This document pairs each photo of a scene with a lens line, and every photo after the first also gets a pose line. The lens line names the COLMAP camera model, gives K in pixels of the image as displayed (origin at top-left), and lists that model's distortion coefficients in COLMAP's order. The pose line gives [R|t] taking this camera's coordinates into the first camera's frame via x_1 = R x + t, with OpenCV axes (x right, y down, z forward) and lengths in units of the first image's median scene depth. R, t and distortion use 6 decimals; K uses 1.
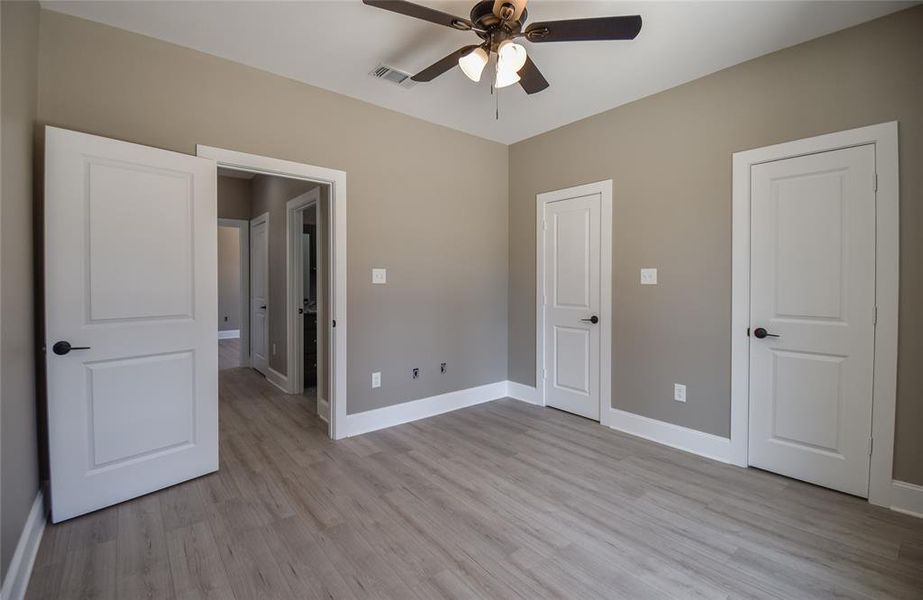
lens RADIAL K [[409.6, 0, 460.9], [0, 409.6, 284.3], [0, 0, 1]] dist [0.000465, 0.000052]
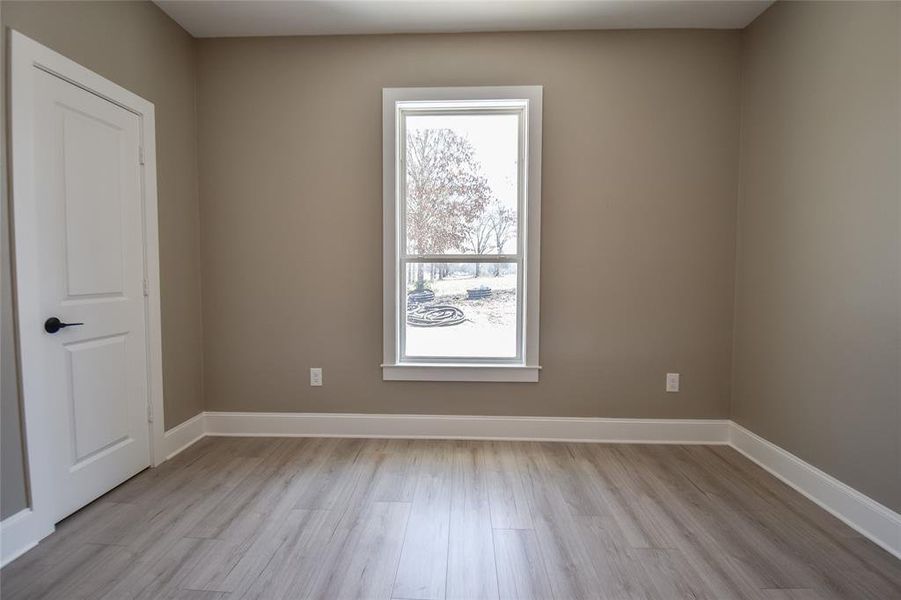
lens RADIAL K [[405.4, 0, 450.5], [0, 405.4, 300.0], [0, 0, 1]] dist [0.024442, -0.024216]
pose [[-0.743477, -0.047931, 0.667042, -0.237902], [-0.001363, 0.997535, 0.070161, 0.035241], [-0.668760, 0.051254, -0.741709, 1.253953]]
